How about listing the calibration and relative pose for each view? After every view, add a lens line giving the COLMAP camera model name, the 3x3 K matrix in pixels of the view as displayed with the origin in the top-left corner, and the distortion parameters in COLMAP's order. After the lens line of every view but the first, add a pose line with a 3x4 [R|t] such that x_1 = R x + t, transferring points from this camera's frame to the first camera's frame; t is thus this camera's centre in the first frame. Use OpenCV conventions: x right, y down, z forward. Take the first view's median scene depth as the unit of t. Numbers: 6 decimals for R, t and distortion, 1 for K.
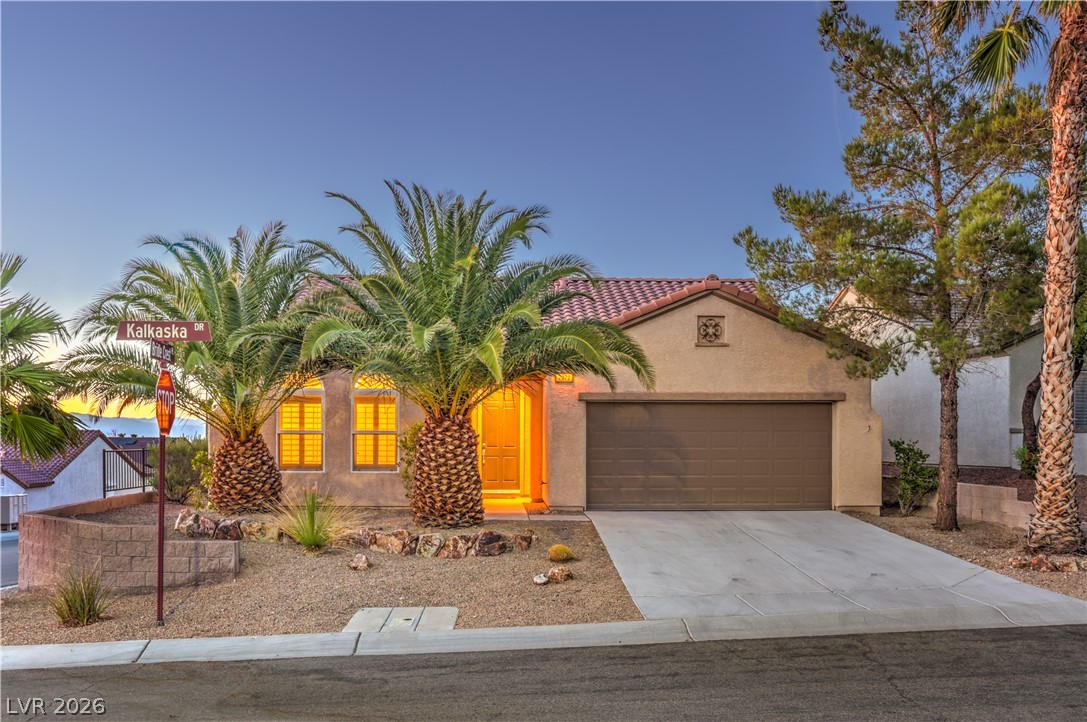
lens RADIAL K [[928.5, 0, 543.7], [0, 928.5, 425.6], [0, 0, 1]] dist [-0.006214, 0.003452]
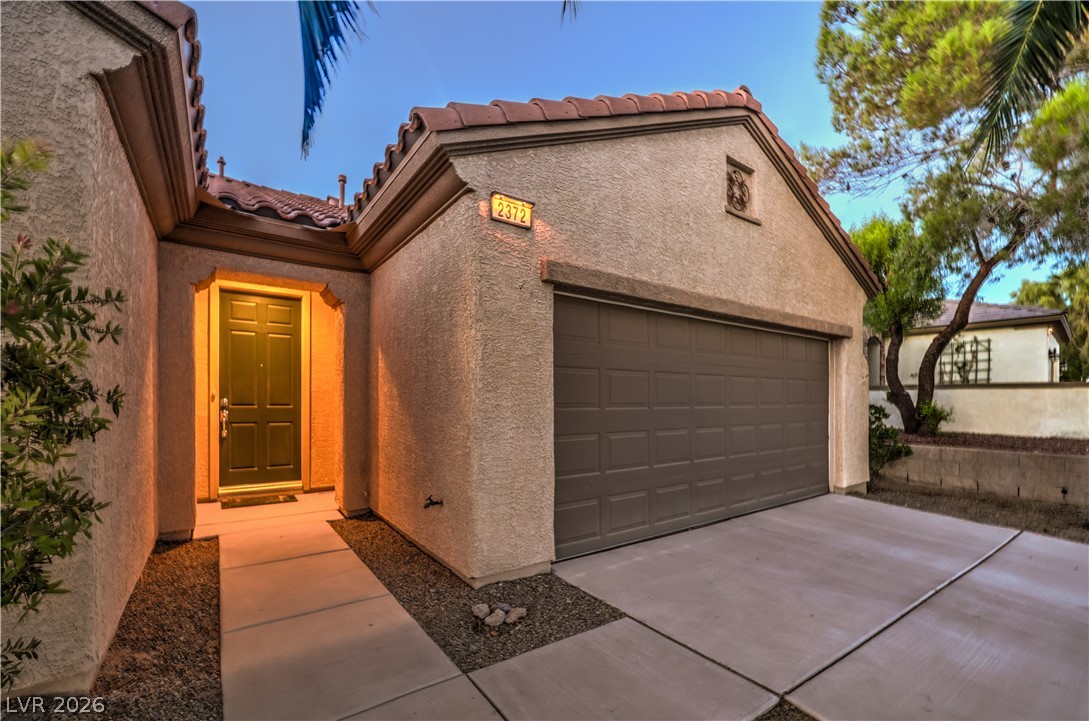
lens RADIAL K [[447.7, 0, 529.9], [0, 447.7, 395.6], [0, 0, 1]] dist [-0.000618, -0.000042]
pose [[0.848844, 0.005637, 0.528614, -0.080375], [-0.009143, 0.999950, 0.004018, 0.023165], [-0.528565, -0.008244, 0.848853, 1.093662]]
